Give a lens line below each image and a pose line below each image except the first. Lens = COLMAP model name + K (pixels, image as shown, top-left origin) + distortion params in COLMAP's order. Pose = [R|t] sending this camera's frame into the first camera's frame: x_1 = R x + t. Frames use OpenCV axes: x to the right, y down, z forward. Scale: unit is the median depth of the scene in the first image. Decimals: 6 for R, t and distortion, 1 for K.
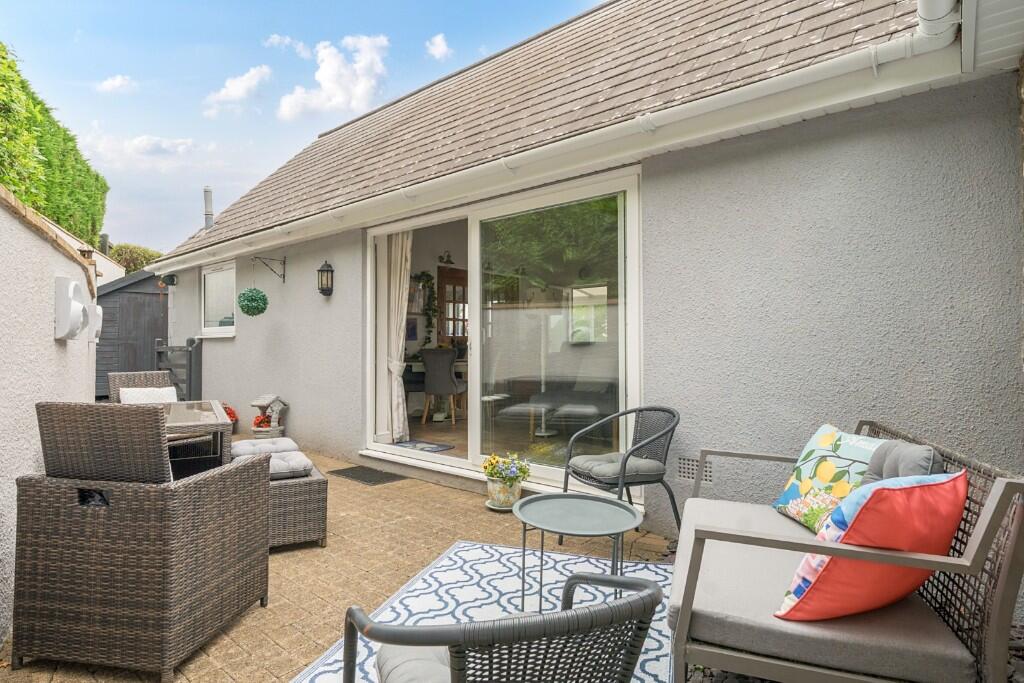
lens RADIAL K [[536.9, 0, 512.0], [0, 536.9, 341.5], [0, 0, 1]] dist [0.000231, 0.000169]
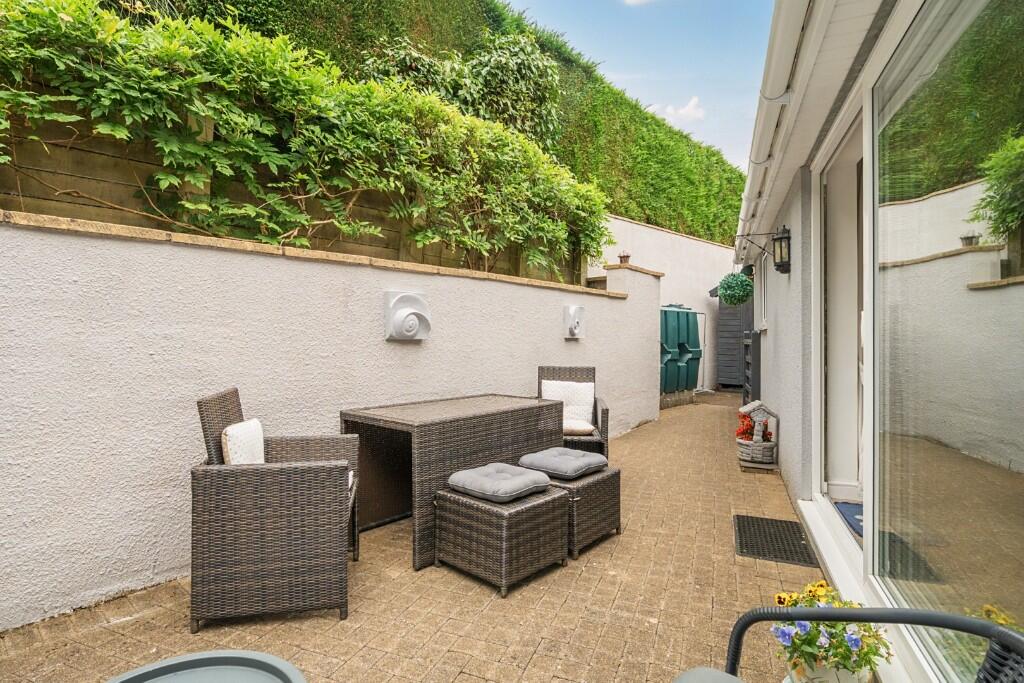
lens RADIAL K [[548.8, 0, 513.0], [0, 548.8, 329.8], [0, 0, 1]] dist [0.000115, 0.000053]
pose [[0.320359, -0.003099, -0.947291, 0.239245], [-0.001700, 0.999991, -0.003847, -0.005495], [0.947295, 0.002843, 0.320351, 0.421855]]
